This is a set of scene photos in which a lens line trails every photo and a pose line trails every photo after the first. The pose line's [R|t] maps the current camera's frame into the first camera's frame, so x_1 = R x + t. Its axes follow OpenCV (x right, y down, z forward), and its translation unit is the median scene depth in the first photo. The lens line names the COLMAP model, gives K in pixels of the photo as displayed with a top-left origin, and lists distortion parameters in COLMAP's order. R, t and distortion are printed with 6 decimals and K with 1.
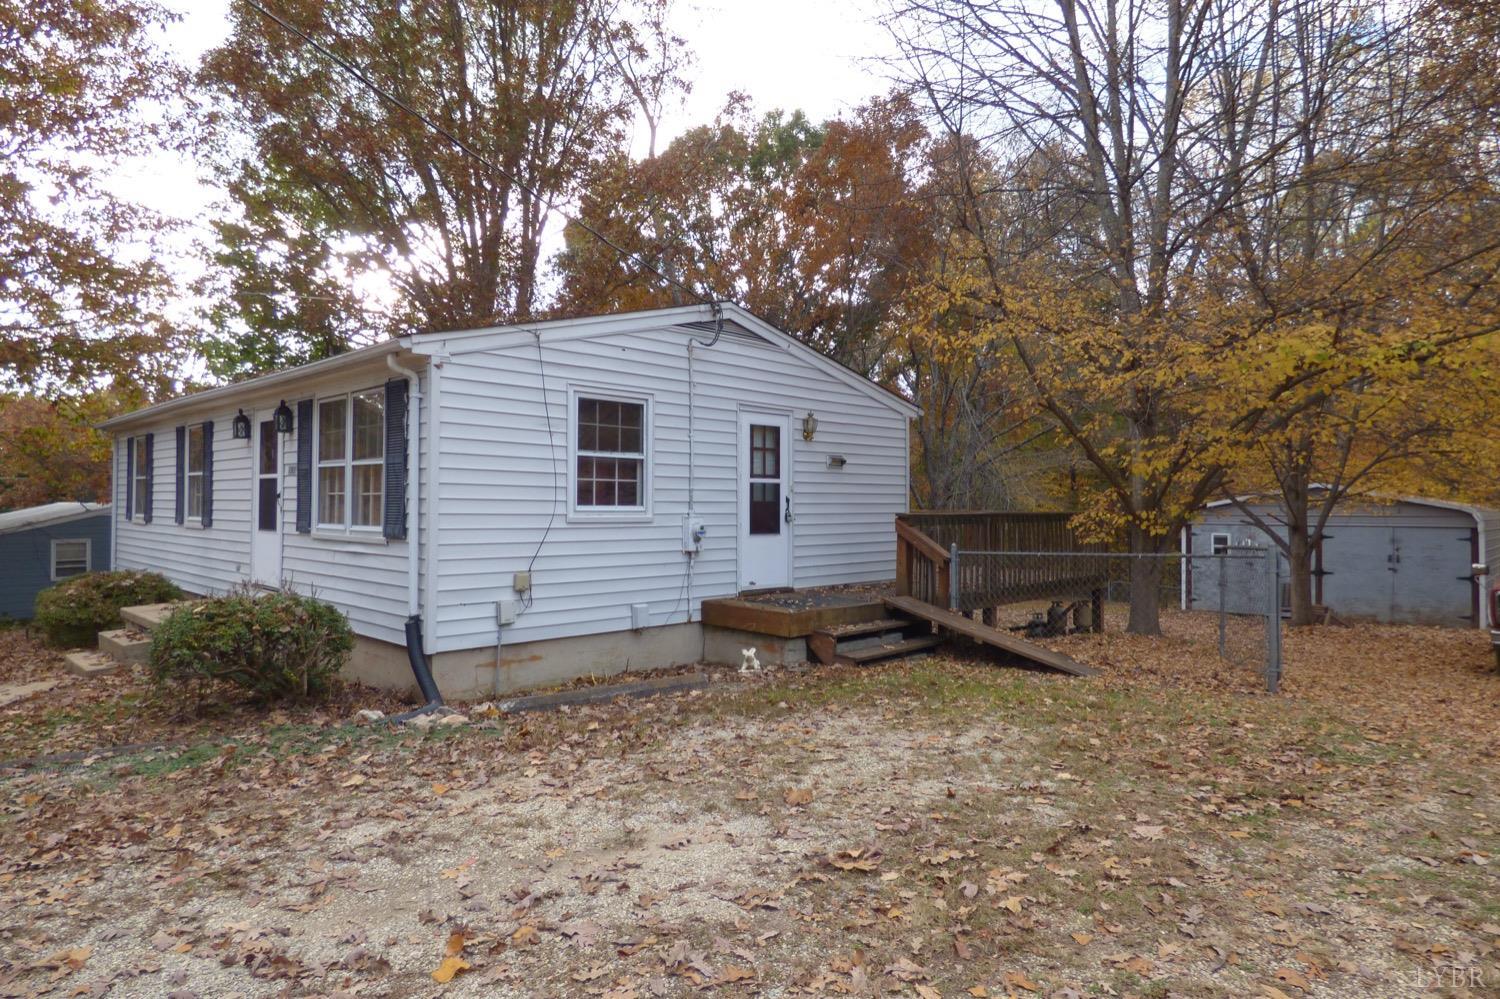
lens RADIAL K [[896.1, 0, 746.4], [0, 896.1, 503.8], [0, 0, 1]] dist [-0.019535, -0.002055]
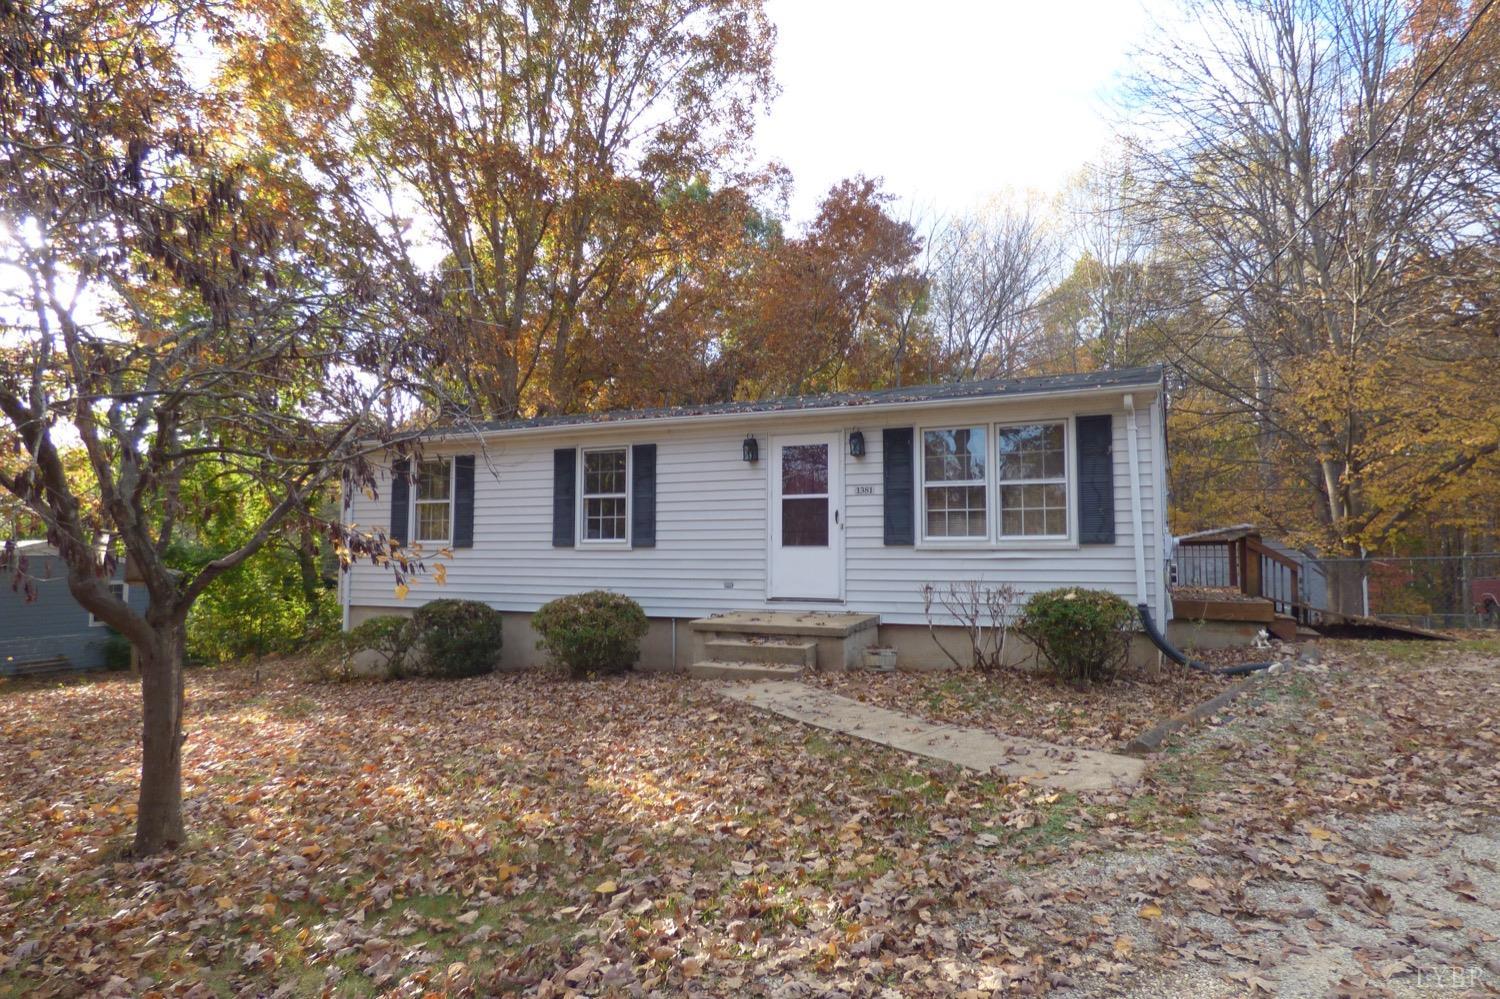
lens RADIAL K [[896.1, 0, 745.5], [0, 896.1, 492.5], [0, 0, 1]] dist [-0.019535, -0.002055]
pose [[0.946556, 0.017170, 0.322081, -1.022112], [0.005213, 0.997637, -0.068505, 0.041016], [-0.322496, 0.066523, 0.944230, -0.000748]]
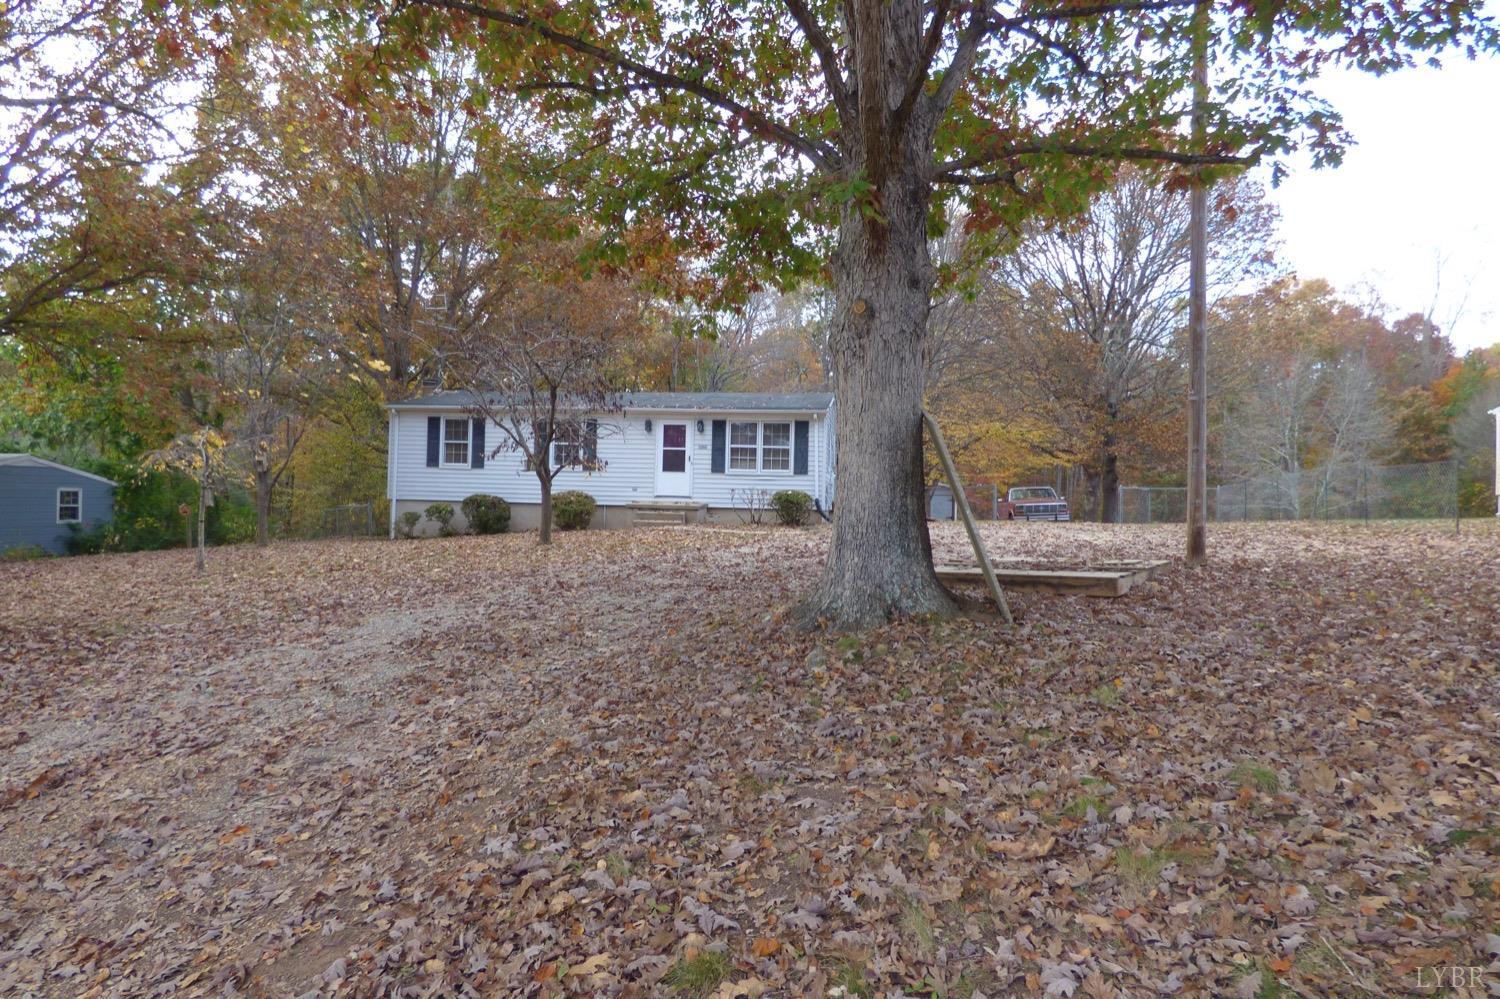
lens RADIAL K [[896.1, 0, 750.9], [0, 896.1, 497.5], [0, 0, 1]] dist [-0.019535, -0.002055]
pose [[0.802125, 0.016210, 0.596937, -1.889215], [-0.019811, 0.999804, -0.000530, 0.099742], [-0.596828, -0.011401, 0.802288, -1.055416]]
